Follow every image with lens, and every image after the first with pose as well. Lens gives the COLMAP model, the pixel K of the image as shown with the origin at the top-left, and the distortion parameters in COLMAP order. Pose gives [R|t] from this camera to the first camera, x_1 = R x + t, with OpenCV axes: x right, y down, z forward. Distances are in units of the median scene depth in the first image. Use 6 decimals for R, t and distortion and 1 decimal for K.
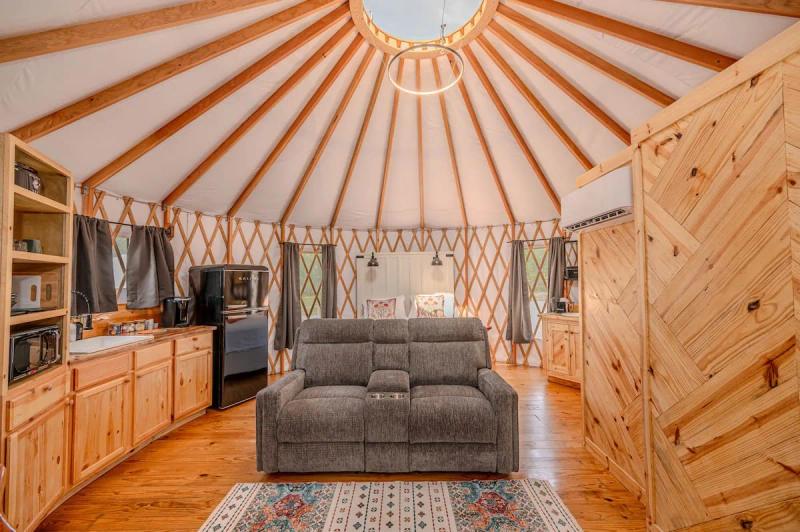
lens RADIAL K [[317.4, 0, 400.0], [0, 317.4, 266.0], [0, 0, 1]] dist [-0.002273, -0.000052]
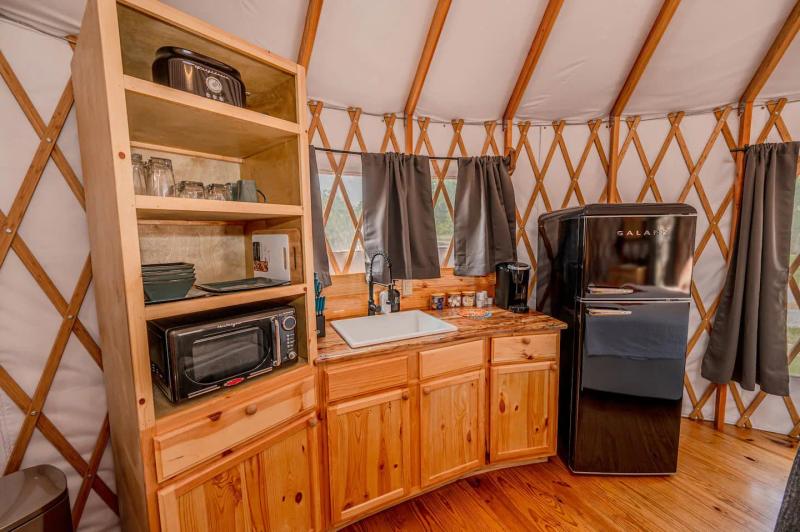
lens RADIAL K [[327.0, 0, 400.0], [0, 327.0, 266.0], [0, 0, 1]] dist [-0.003016, -0.000110]
pose [[0.418157, 0.093090, -0.903592, -0.226643], [0.047159, 0.991169, 0.123936, 0.013592], [0.907150, -0.094437, 0.410075, 0.576010]]
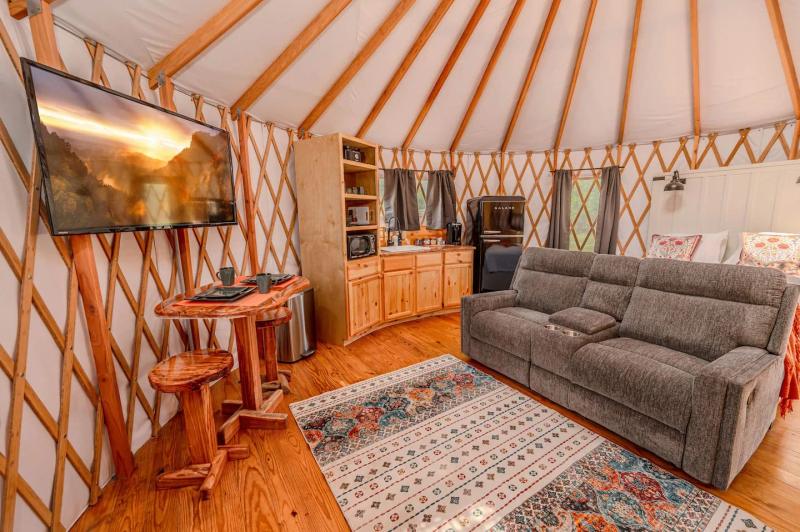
lens RADIAL K [[317.4, 0, 400.0], [0, 317.4, 266.0], [0, 0, 1]] dist [-0.002273, -0.000052]
pose [[0.538549, 0.140466, -0.830803, 0.342923], [0.038264, 0.980912, 0.190649, 0.014828], [0.841725, -0.134463, 0.522895, 0.087606]]
